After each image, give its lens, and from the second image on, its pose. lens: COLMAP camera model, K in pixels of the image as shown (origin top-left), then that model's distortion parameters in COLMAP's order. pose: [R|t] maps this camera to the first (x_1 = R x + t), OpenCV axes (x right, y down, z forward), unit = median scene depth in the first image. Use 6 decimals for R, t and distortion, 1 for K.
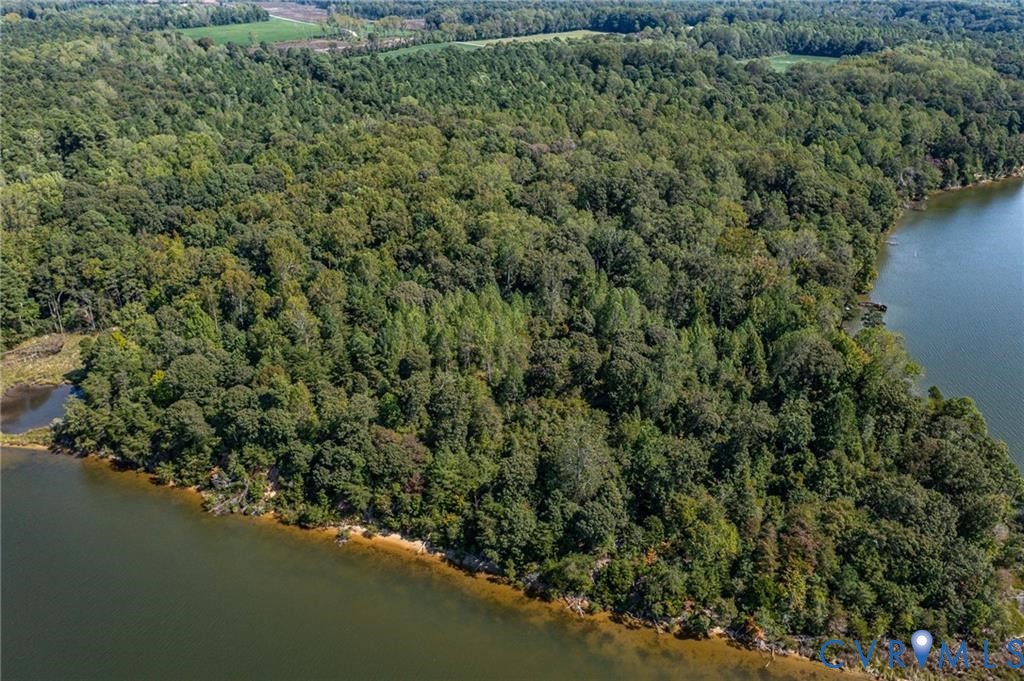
lens RADIAL K [[816.6, 0, 512.0], [0, 816.6, 340.5], [0, 0, 1]] dist [-0.014150, -0.000388]
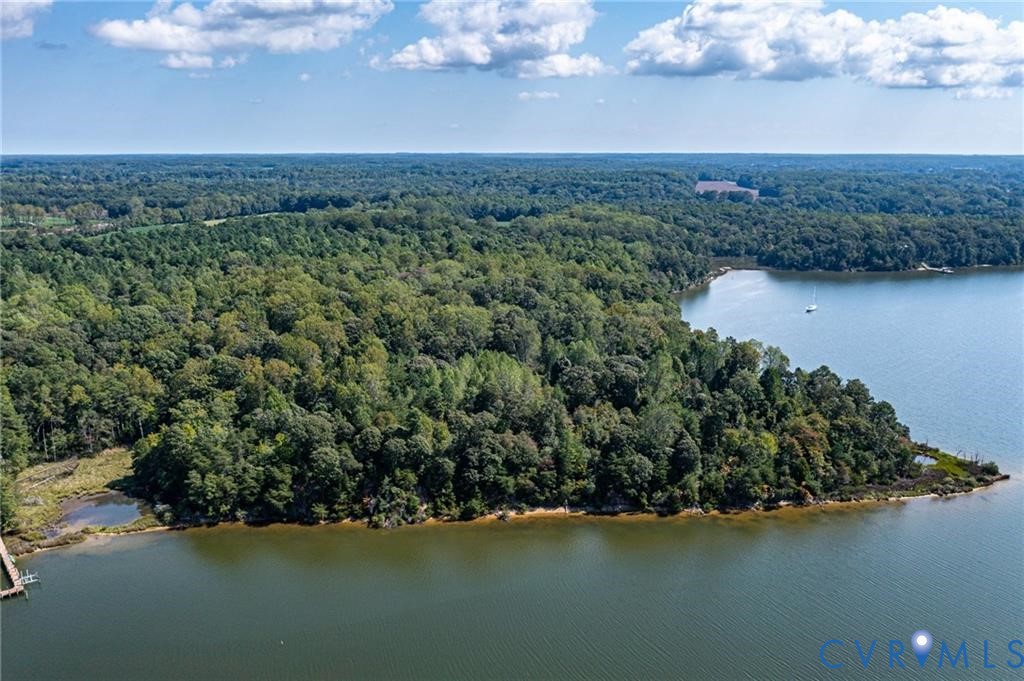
lens RADIAL K [[843.3, 0, 512.0], [0, 843.3, 340.5], [0, 0, 1]] dist [-0.018539, 0.010986]
pose [[0.895831, -0.099313, 0.433155, -0.696999], [0.195847, 0.963178, -0.184207, 0.209266], [-0.398911, 0.249851, 0.882295, -0.211846]]
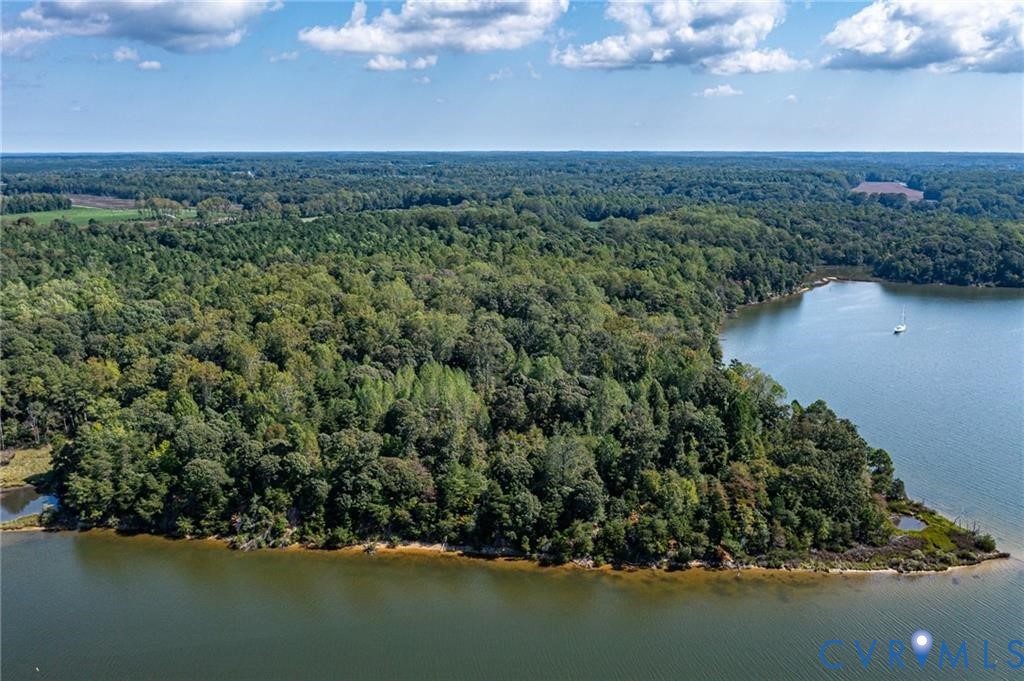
lens RADIAL K [[843.3, 0, 512.0], [0, 843.3, 340.5], [0, 0, 1]] dist [-0.018539, 0.010986]
pose [[0.967699, -0.057647, 0.245429, -0.274560], [0.111863, 0.970609, -0.213086, 0.218414], [-0.225932, 0.233657, 0.945706, -0.226689]]
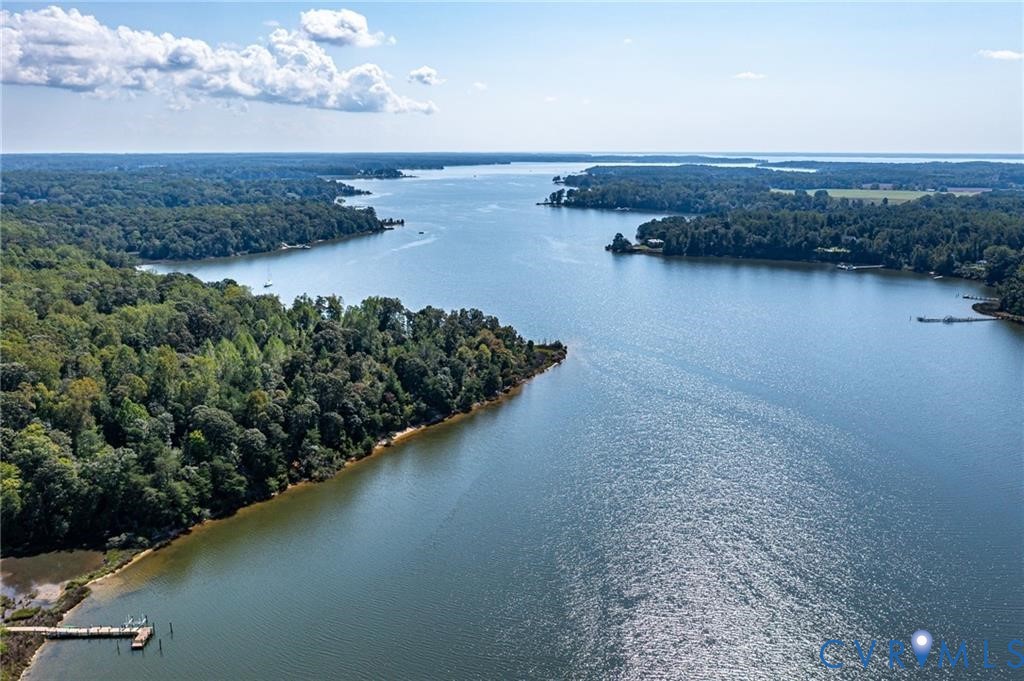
lens RADIAL K [[832.4, 0, 512.7], [0, 832.4, 357.3], [0, 0, 1]] dist [-0.018946, 0.000352]
pose [[0.173211, -0.240251, 0.955132, -1.563340], [0.431297, 0.890361, 0.145744, -0.034304], [-0.885427, 0.386701, 0.257839, 0.299460]]
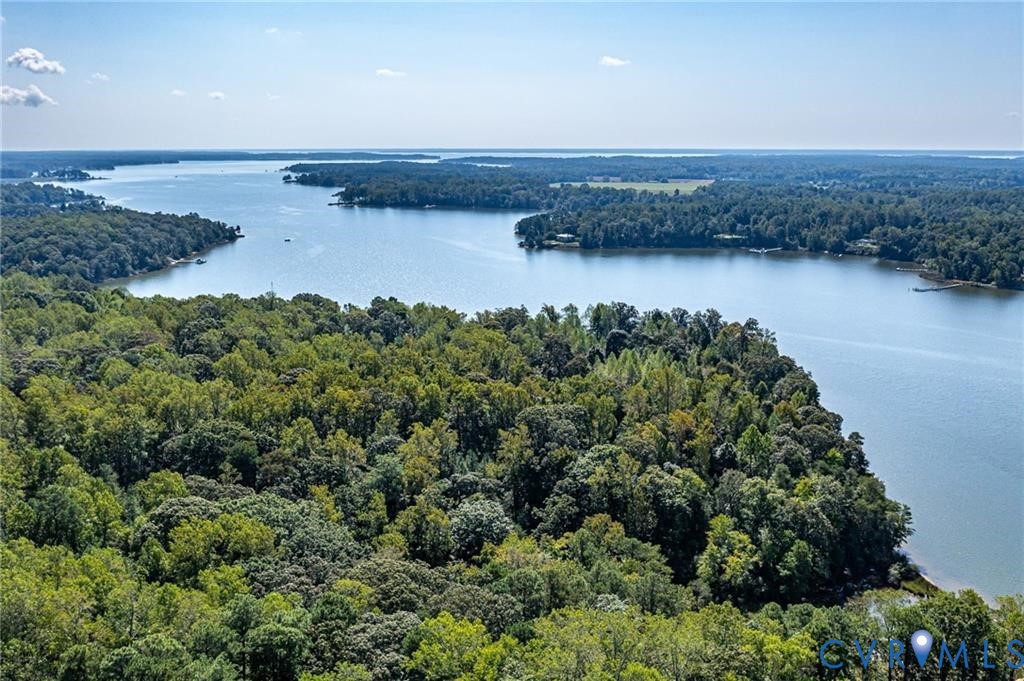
lens RADIAL K [[843.3, 0, 512.0], [0, 843.3, 340.5], [0, 0, 1]] dist [-0.018539, 0.010986]
pose [[-0.236833, -0.219614, 0.946404, -1.460932], [0.426531, 0.851719, 0.304379, -0.641602], [-0.872916, 0.475757, -0.108043, 1.535505]]
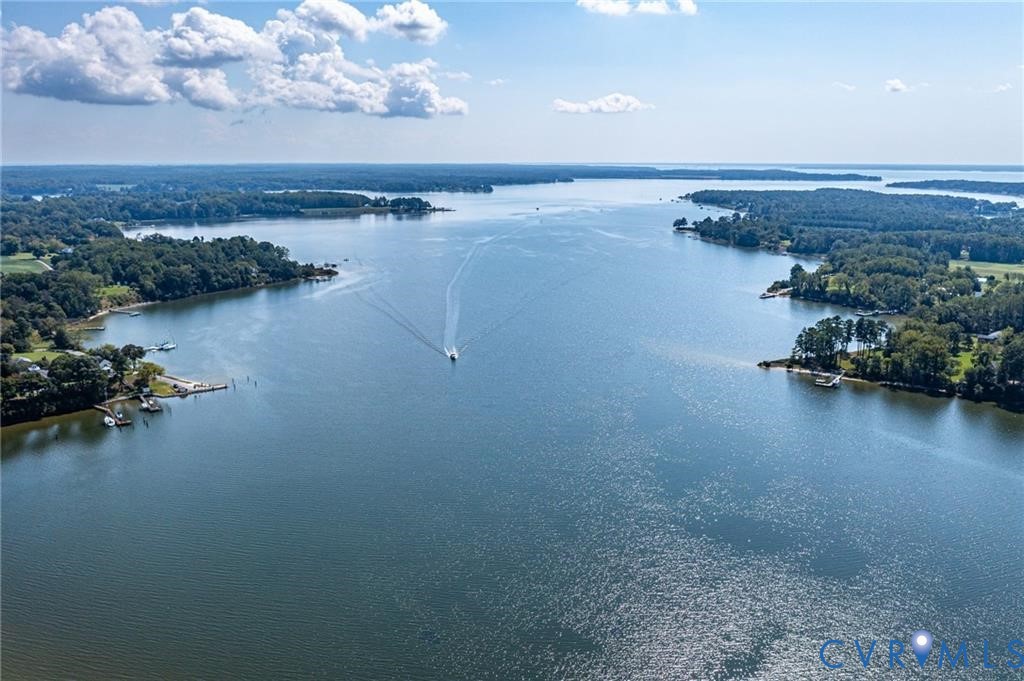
lens RADIAL K [[822.2, 0, 512.0], [0, 822.2, 340.5], [0, 0, 1]] dist [-0.016275, 0.006310]
pose [[0.231811, -0.210504, 0.949711, 3.749192], [0.424516, 0.900323, 0.095939, -0.732714], [-0.875243, 0.380928, 0.298067, 1.461311]]
